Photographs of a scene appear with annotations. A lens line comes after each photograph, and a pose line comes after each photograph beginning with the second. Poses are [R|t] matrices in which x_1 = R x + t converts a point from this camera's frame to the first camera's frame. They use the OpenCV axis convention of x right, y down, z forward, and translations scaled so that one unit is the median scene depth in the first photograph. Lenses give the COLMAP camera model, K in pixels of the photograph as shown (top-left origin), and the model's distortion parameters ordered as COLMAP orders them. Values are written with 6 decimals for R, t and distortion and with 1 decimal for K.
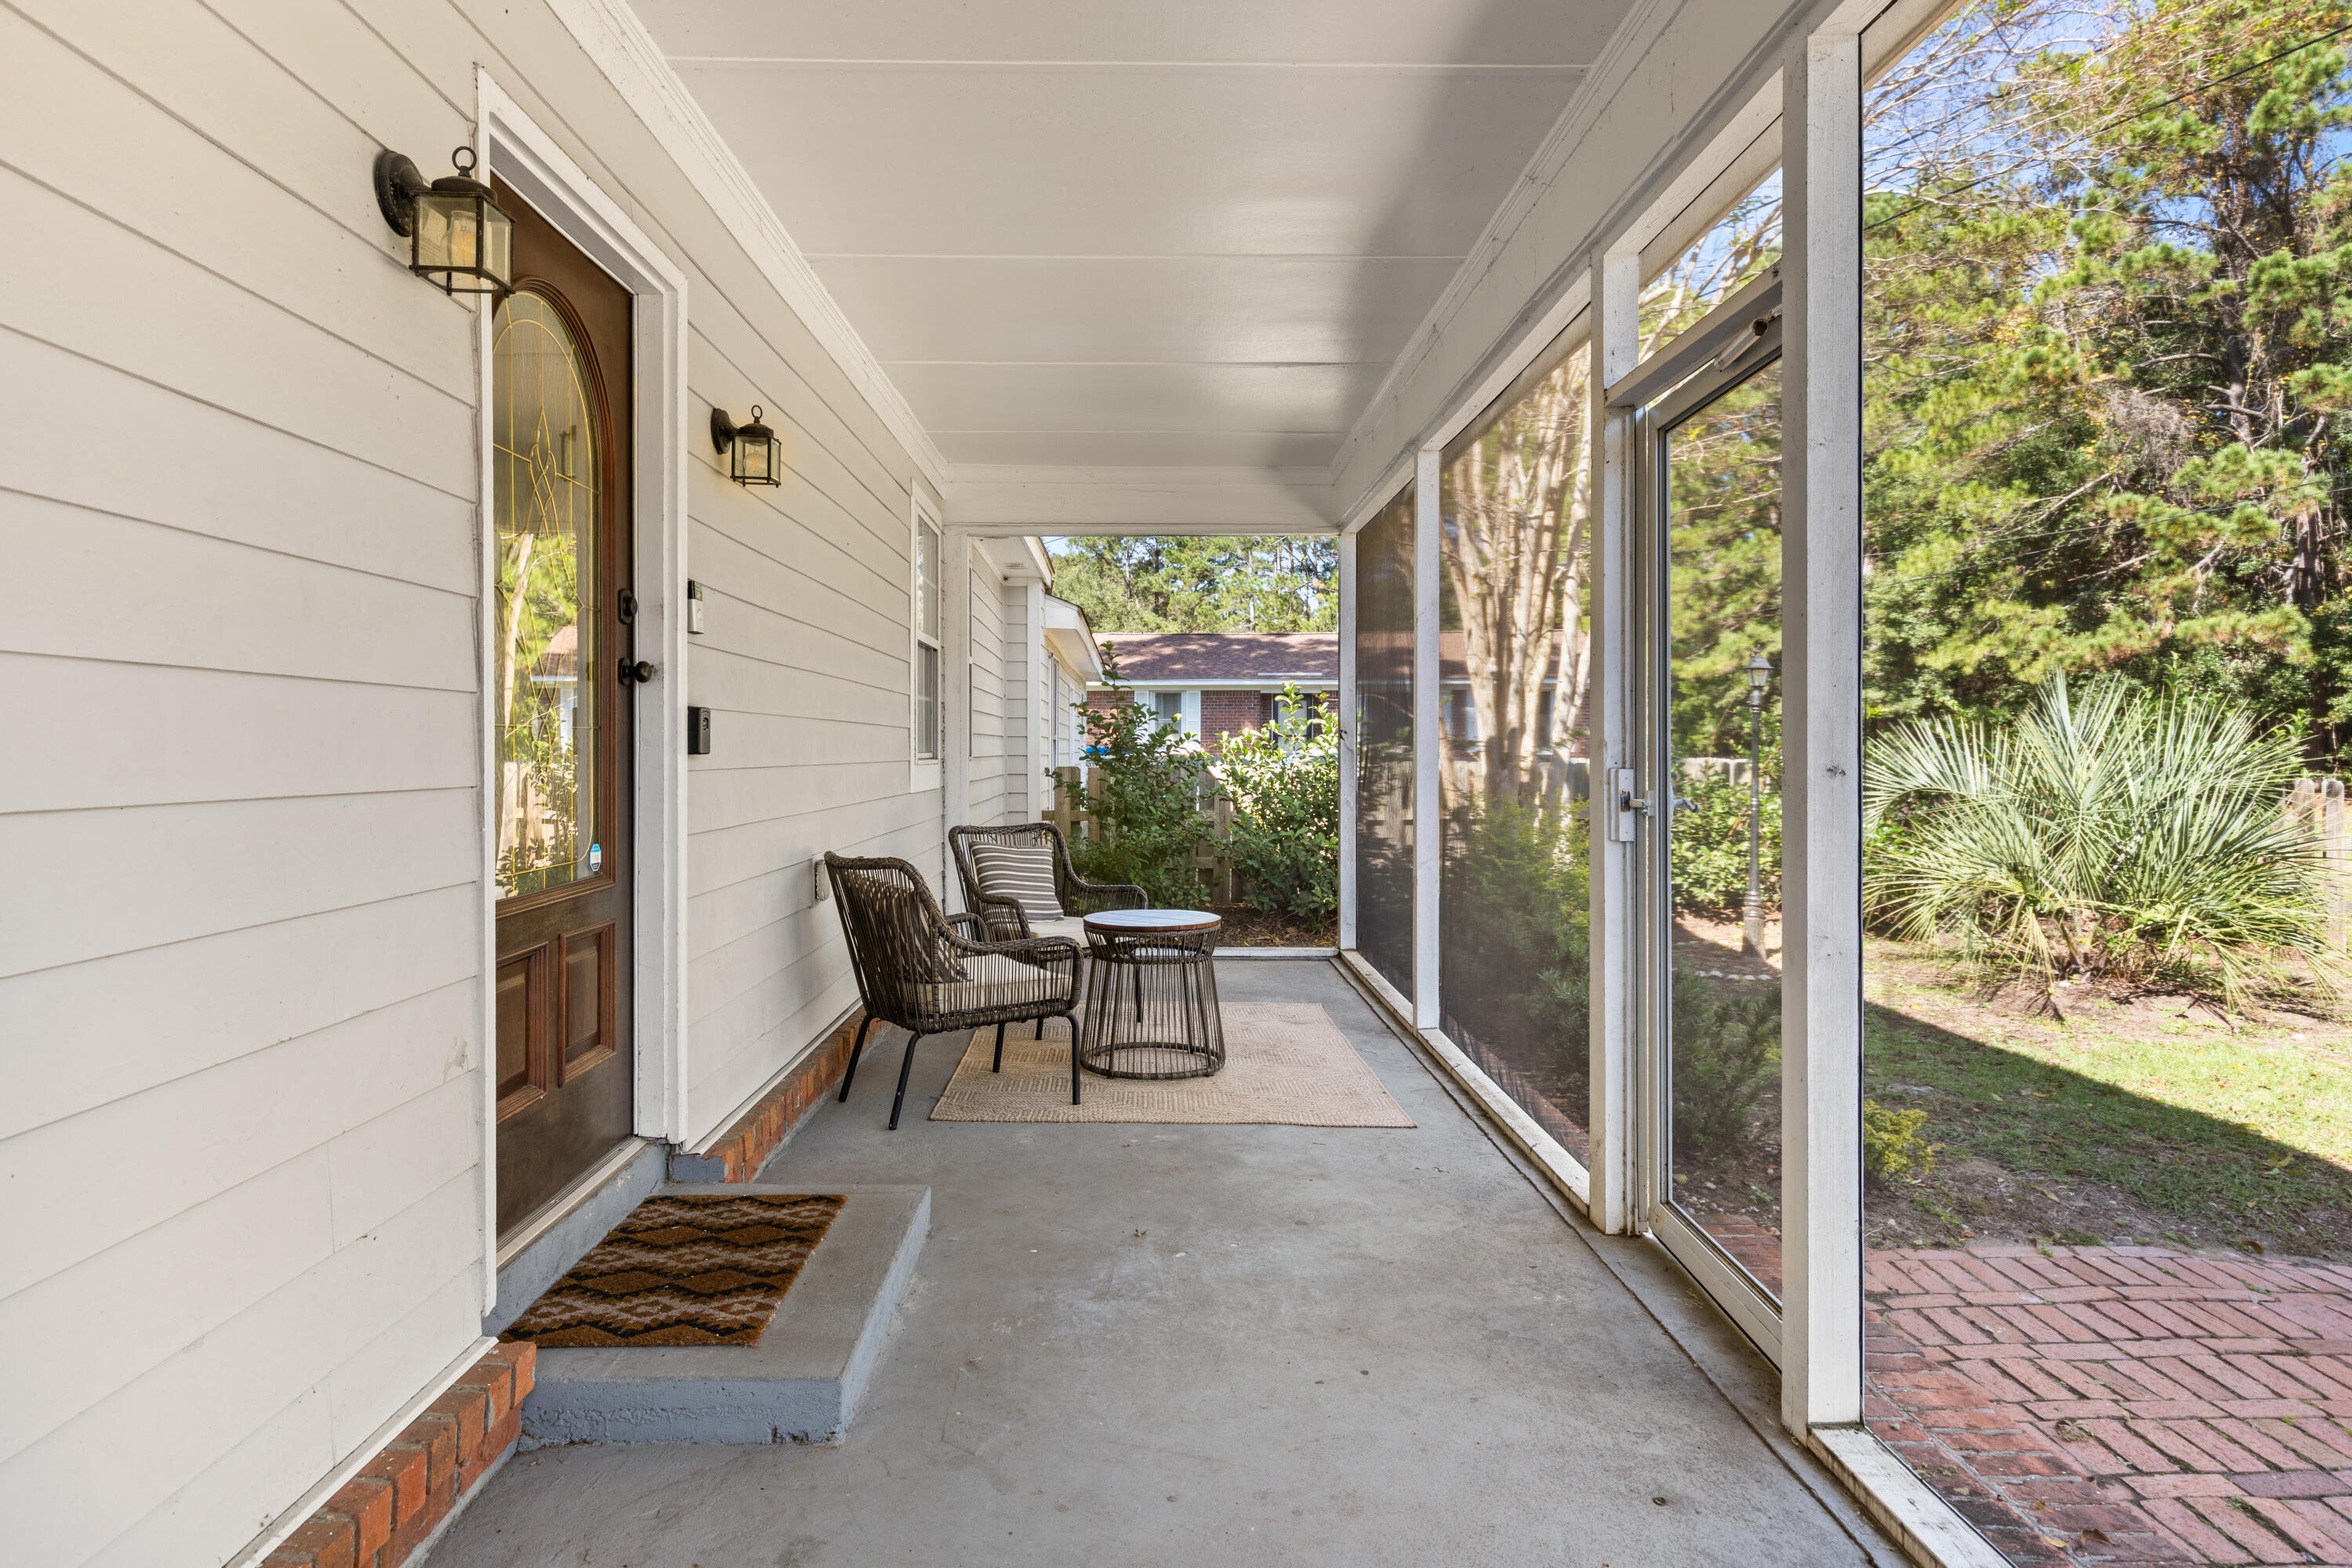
lens RADIAL K [[1304.8, 0, 1168.8], [0, 1304.8, 771.3], [0, 0, 1]] dist [0.005294, -0.000280]
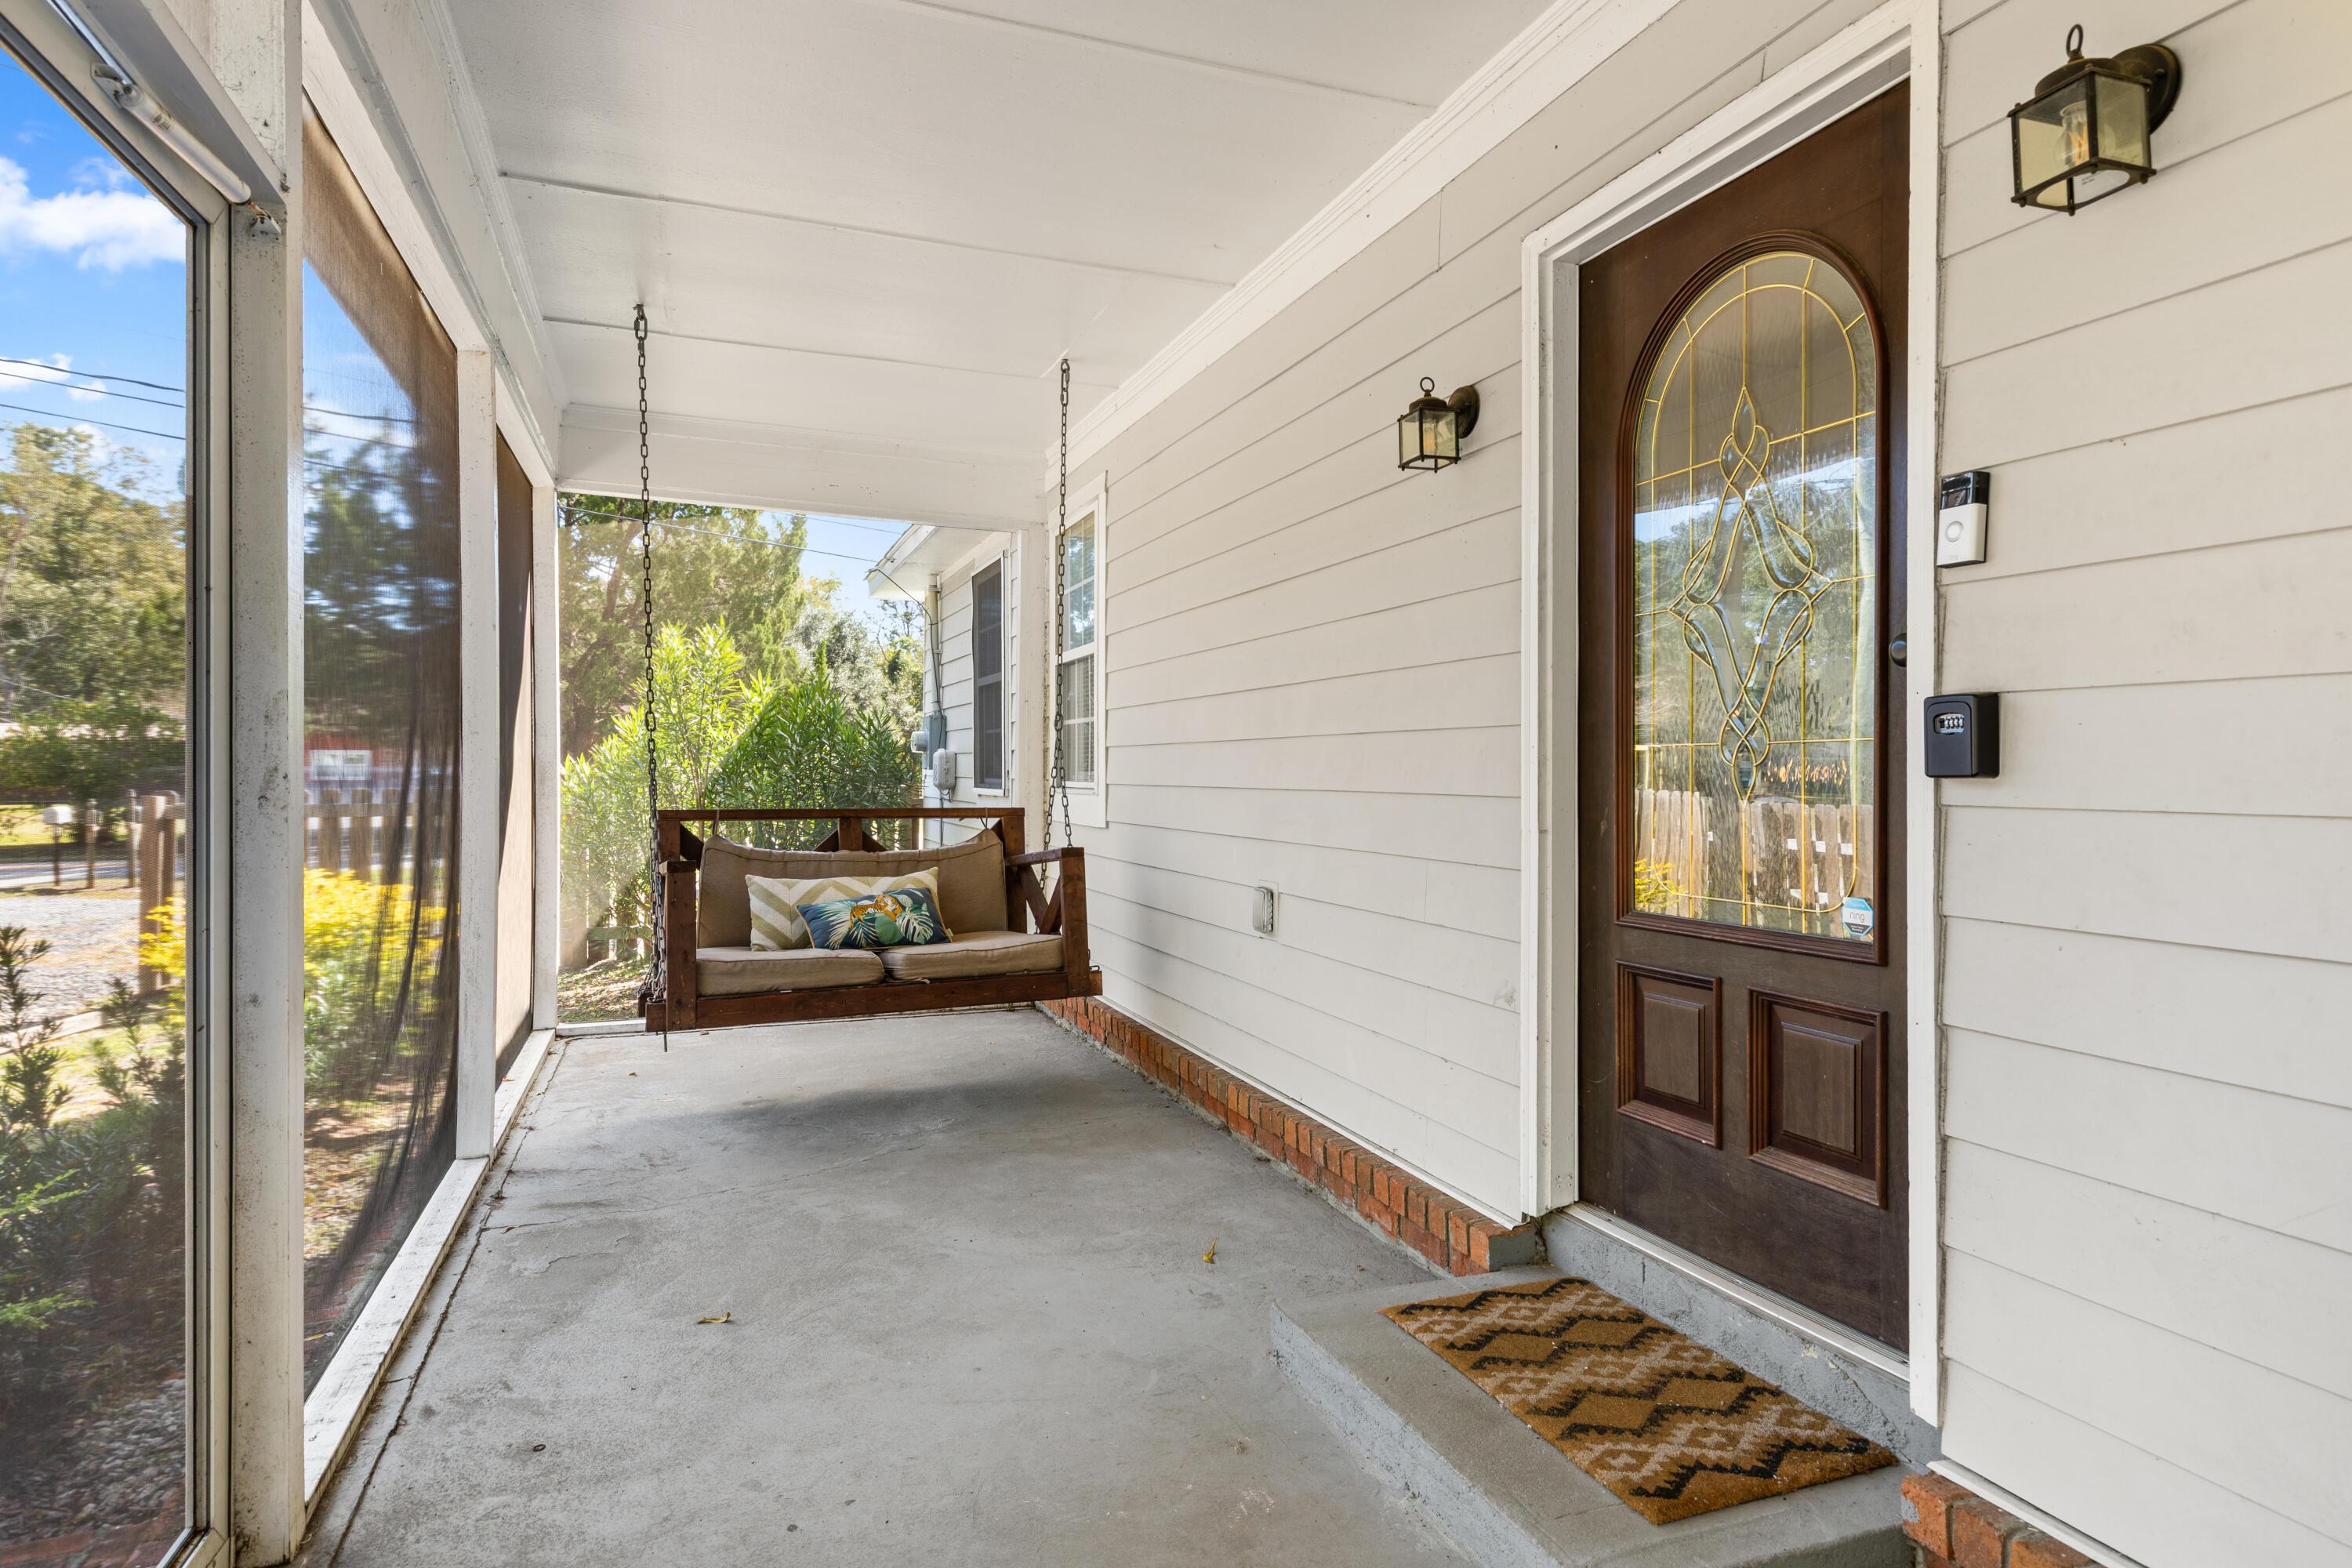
lens RADIAL K [[1304.8, 0, 1168.8], [0, 1304.8, 771.3], [0, 0, 1]] dist [0.005294, -0.000280]
pose [[-0.946569, -0.001370, -0.322497, 0.177568], [-0.007393, 0.999820, 0.017451, -0.026987], [0.322416, 0.018903, -0.946409, 1.708281]]
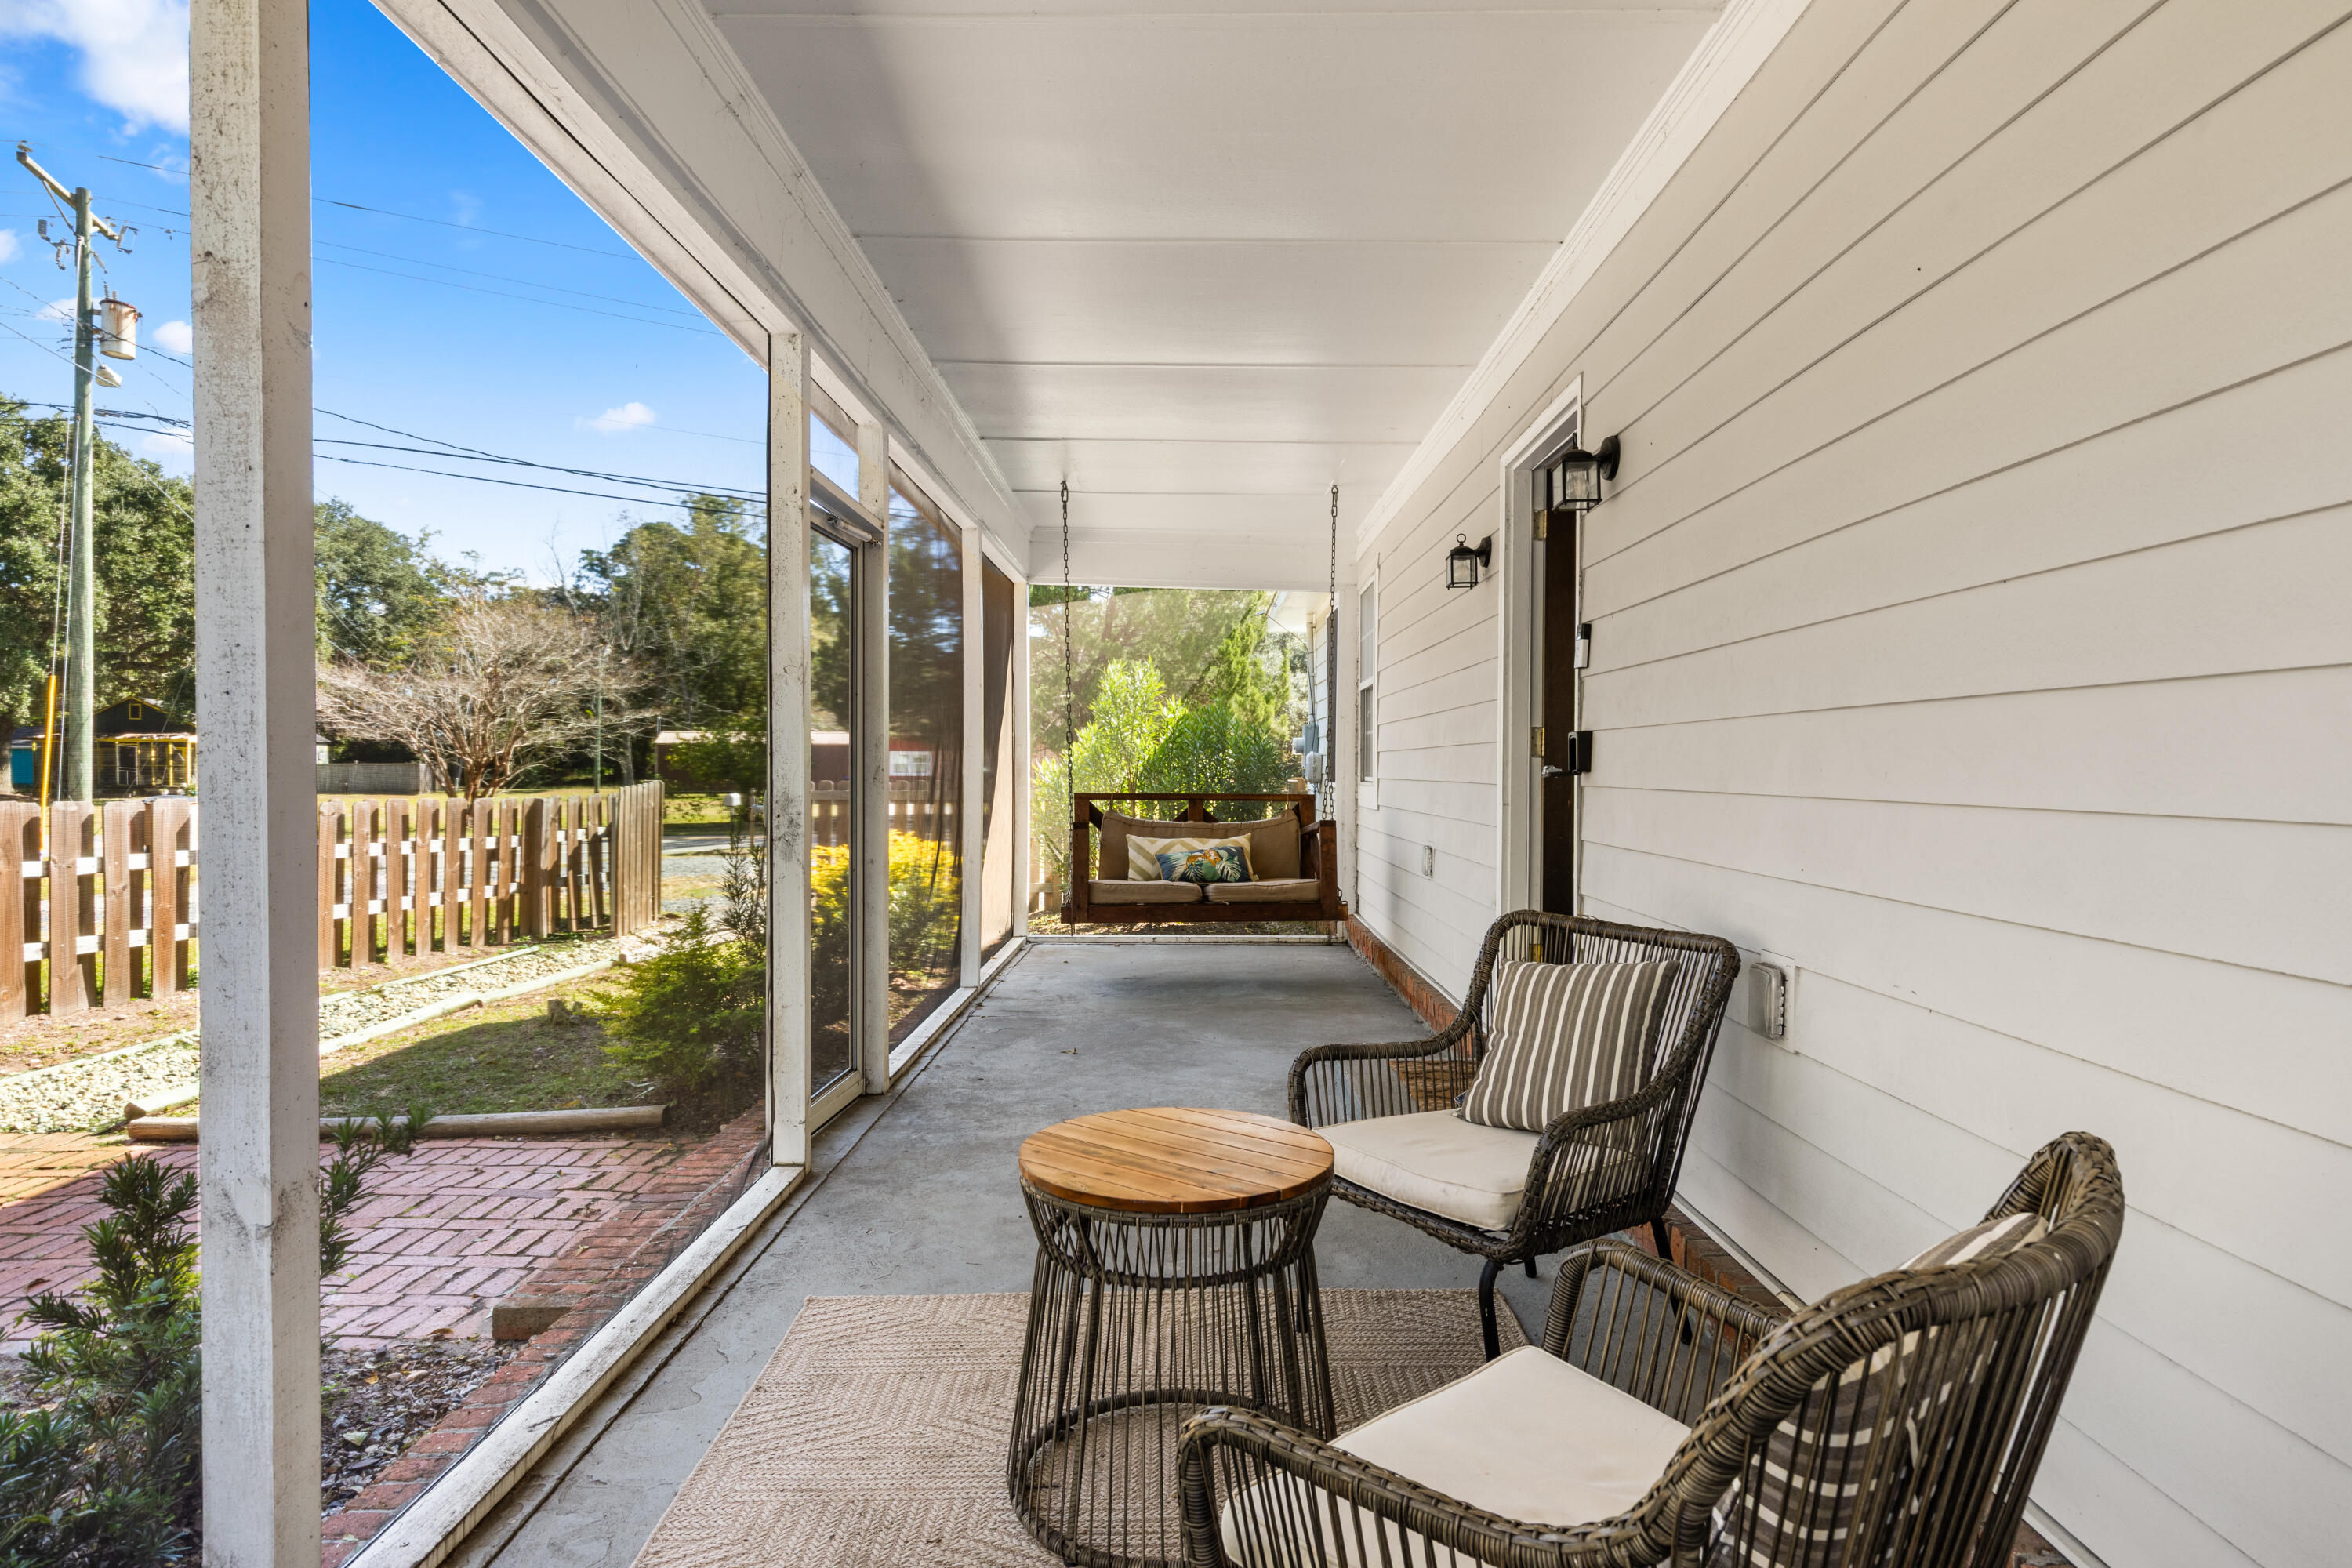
lens RADIAL K [[1304.8, 0, 1168.8], [0, 1304.8, 771.3], [0, 0, 1]] dist [0.005294, -0.000280]
pose [[-0.999139, -0.003590, 0.041333, -0.049641], [-0.002745, 0.999787, 0.020471, -0.042956], [-0.041398, 0.020340, -0.998936, 2.600774]]
